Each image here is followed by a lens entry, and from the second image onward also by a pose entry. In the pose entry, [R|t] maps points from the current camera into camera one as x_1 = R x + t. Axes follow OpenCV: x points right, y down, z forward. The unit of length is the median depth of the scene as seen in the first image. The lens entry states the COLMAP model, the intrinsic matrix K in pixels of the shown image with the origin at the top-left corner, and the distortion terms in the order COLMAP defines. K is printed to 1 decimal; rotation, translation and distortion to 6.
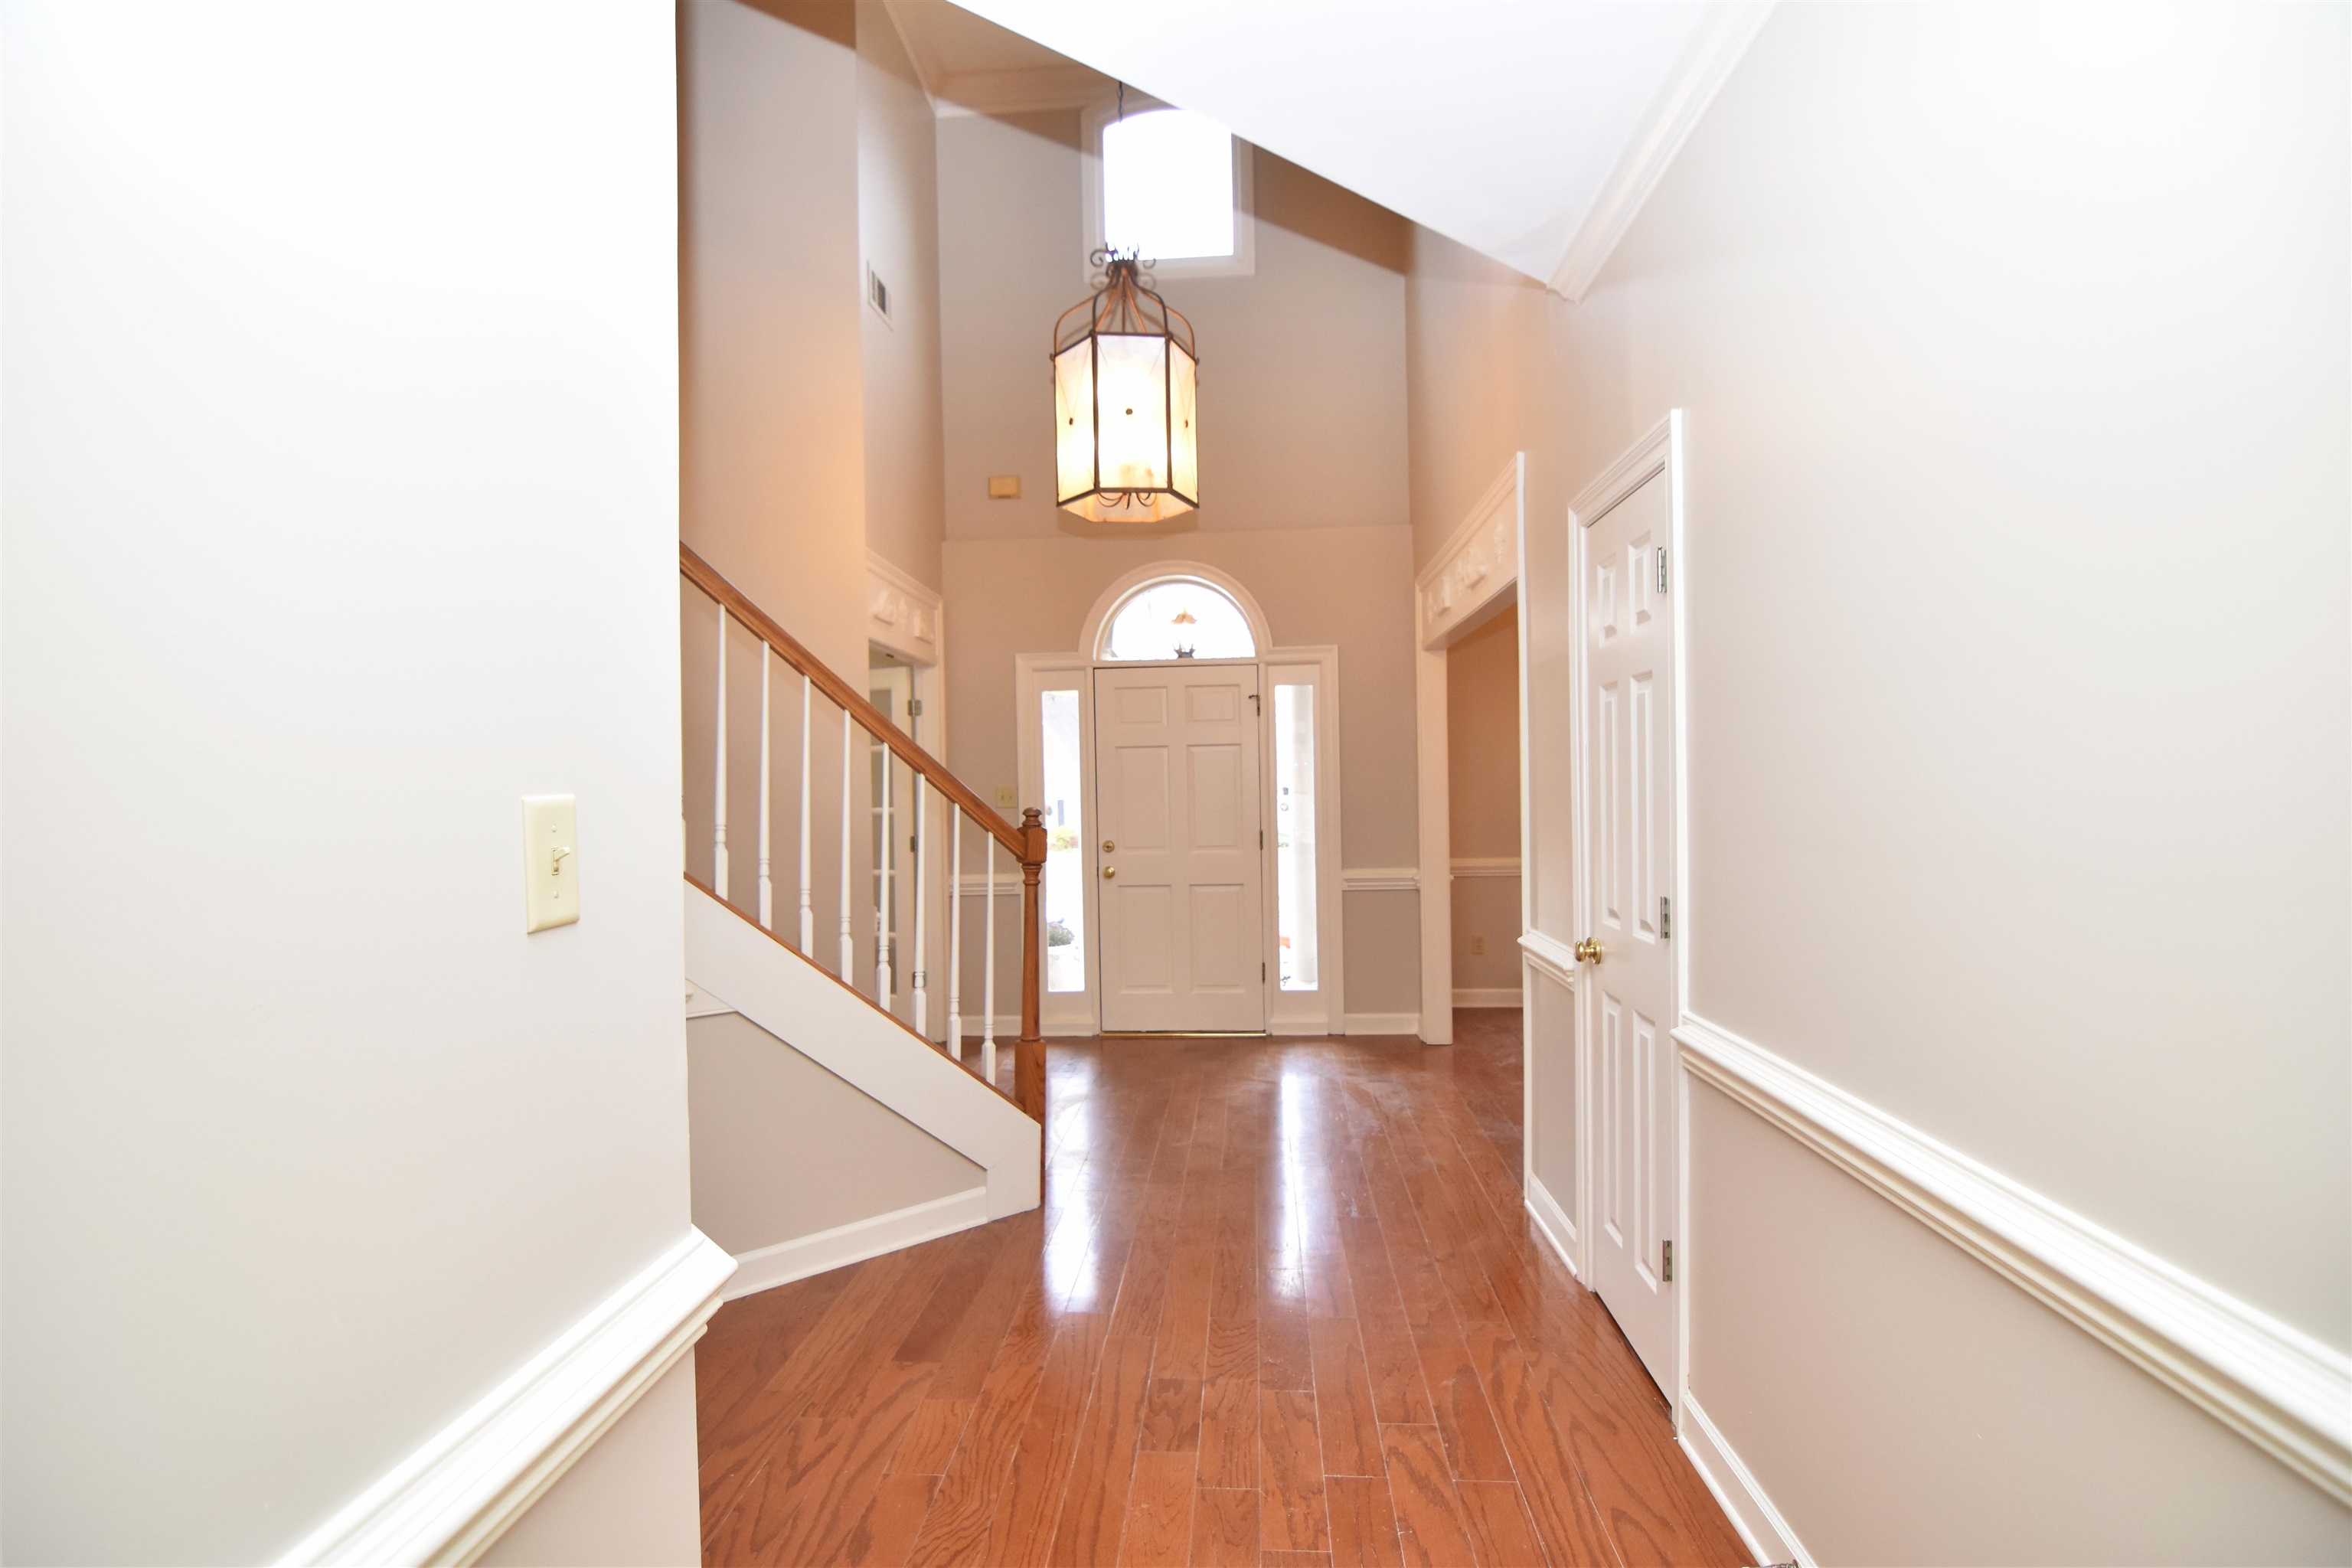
lens RADIAL K [[1131.7, 0, 1171.2], [0, 1131.7, 793.8], [0, 0, 1]] dist [-0.005922, -0.010816]
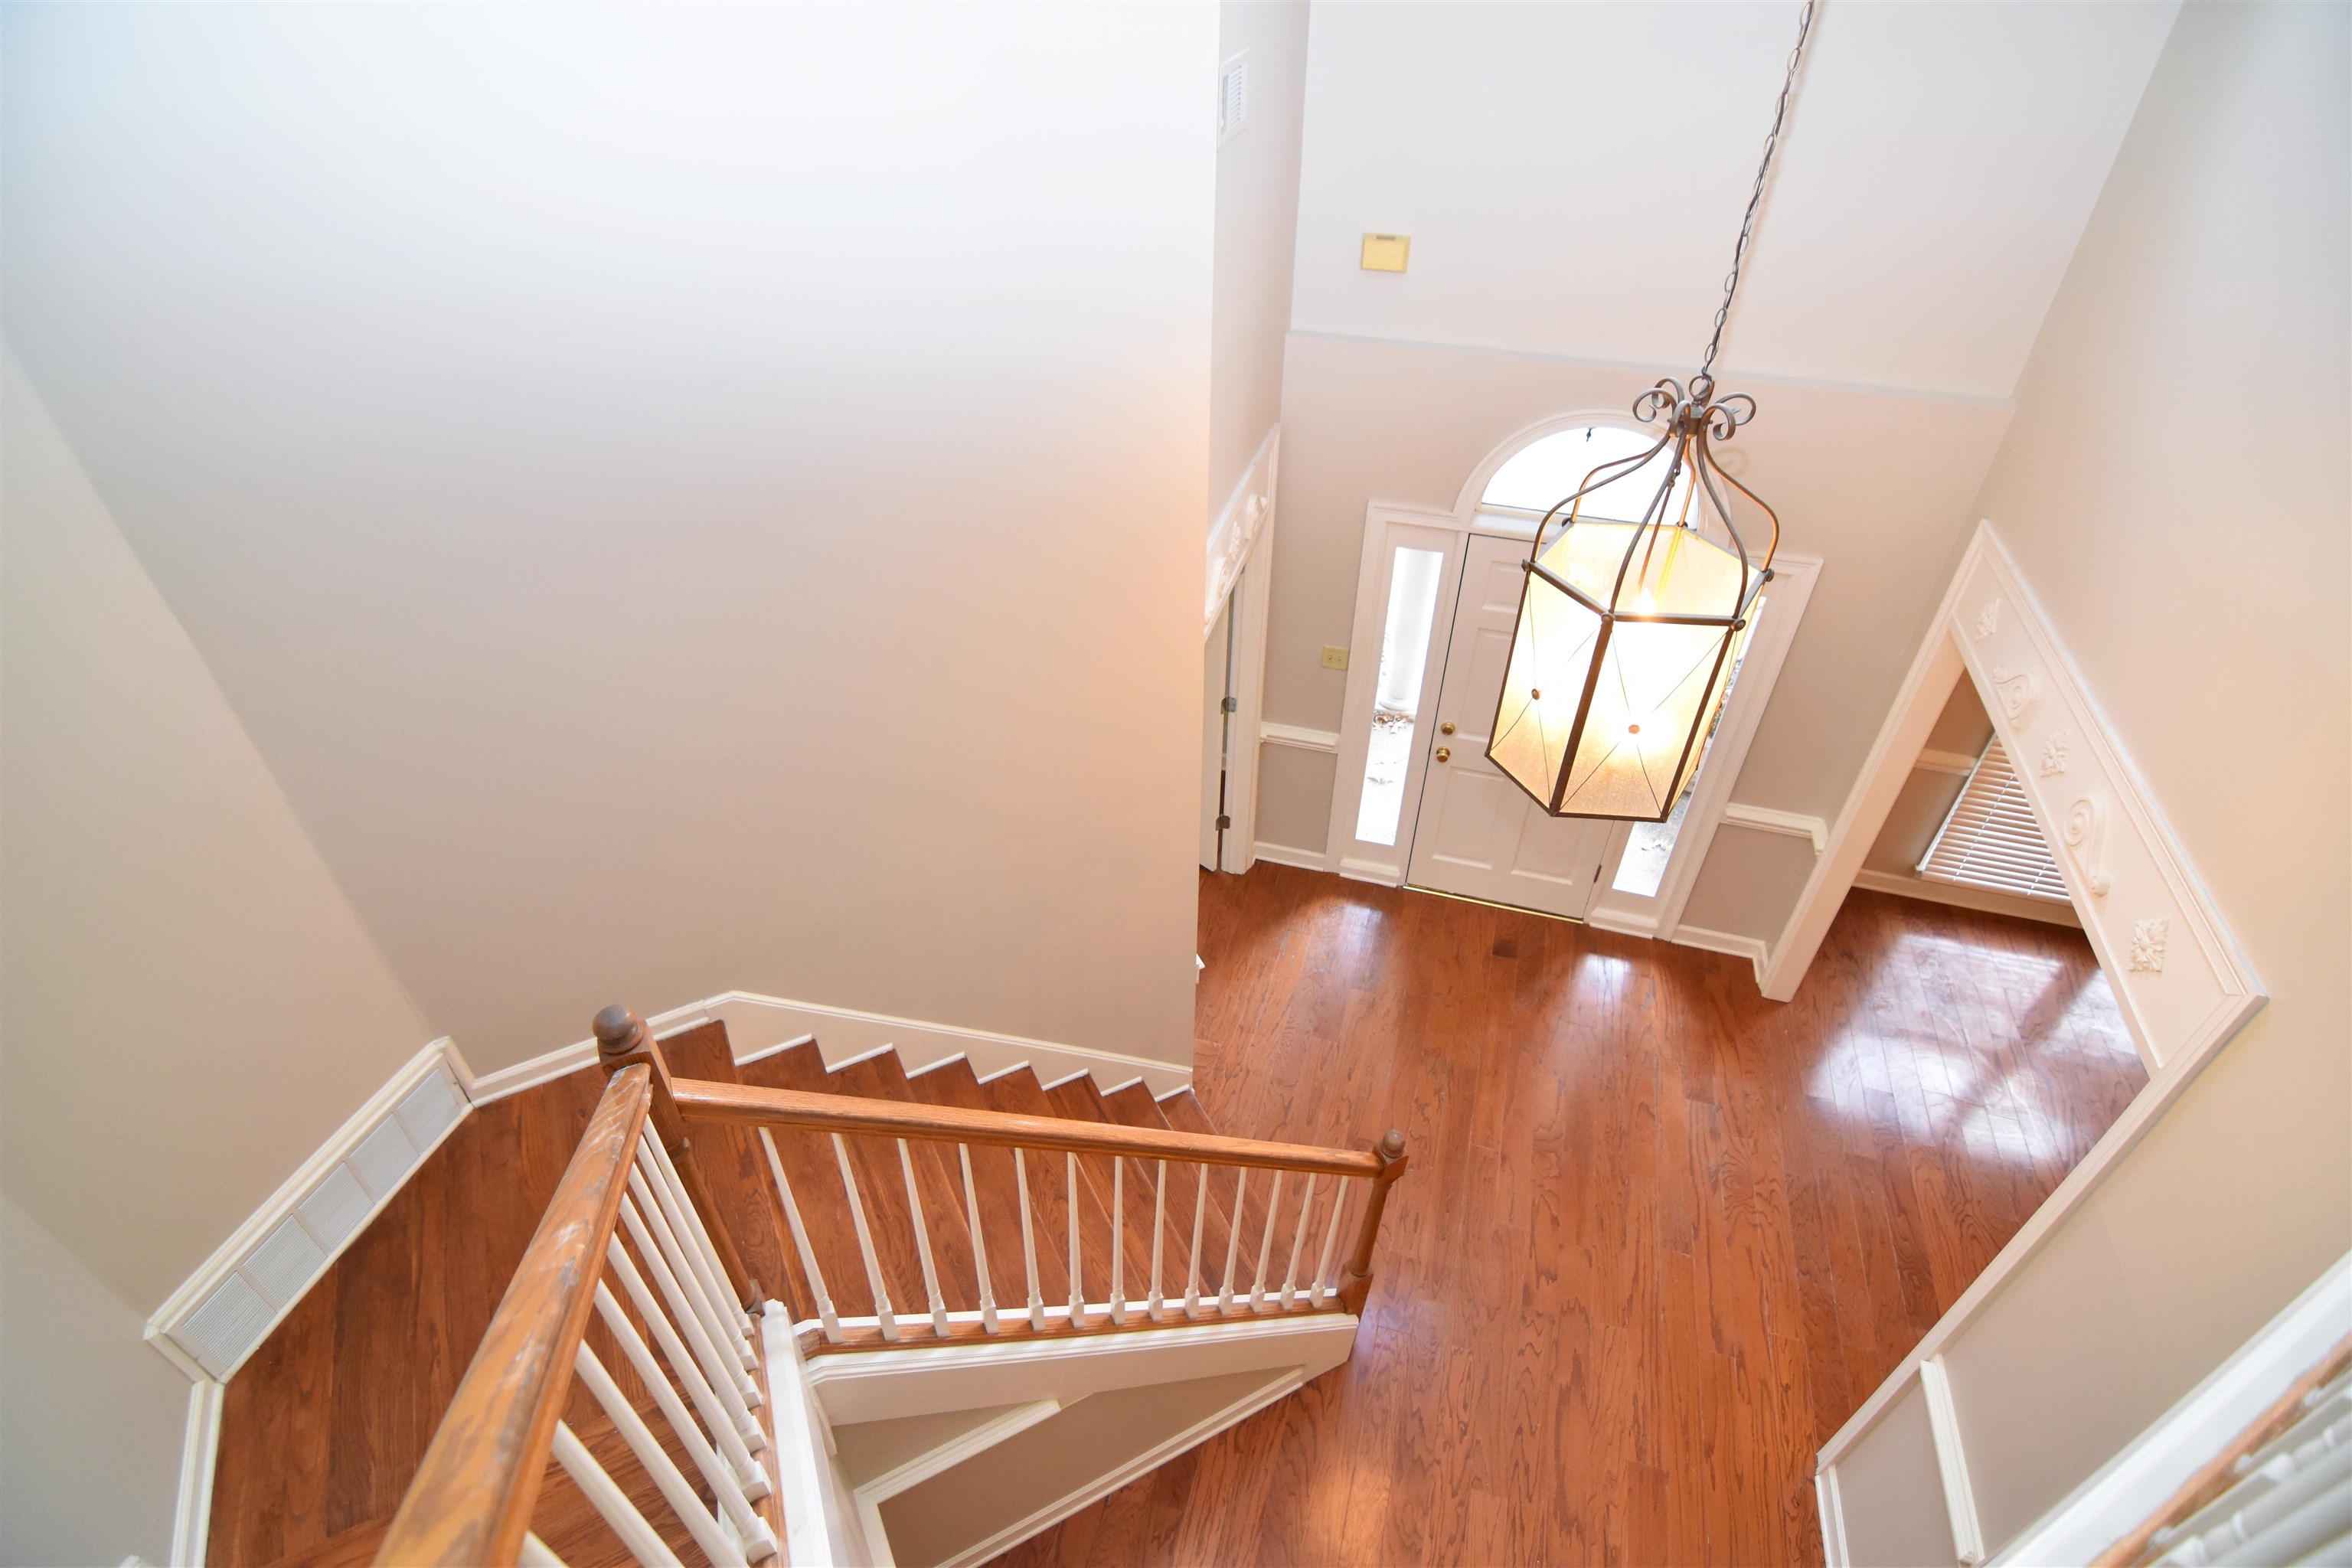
lens RADIAL K [[1131.7, 0, 1171.2], [0, 1131.7, 793.8], [0, 0, 1]] dist [-0.005922, -0.010816]
pose [[0.975776, 0.152976, -0.156394, -0.118367], [-0.022389, 0.780950, 0.624193, -0.444776], [0.217622, -0.605571, 0.765457, 0.274291]]
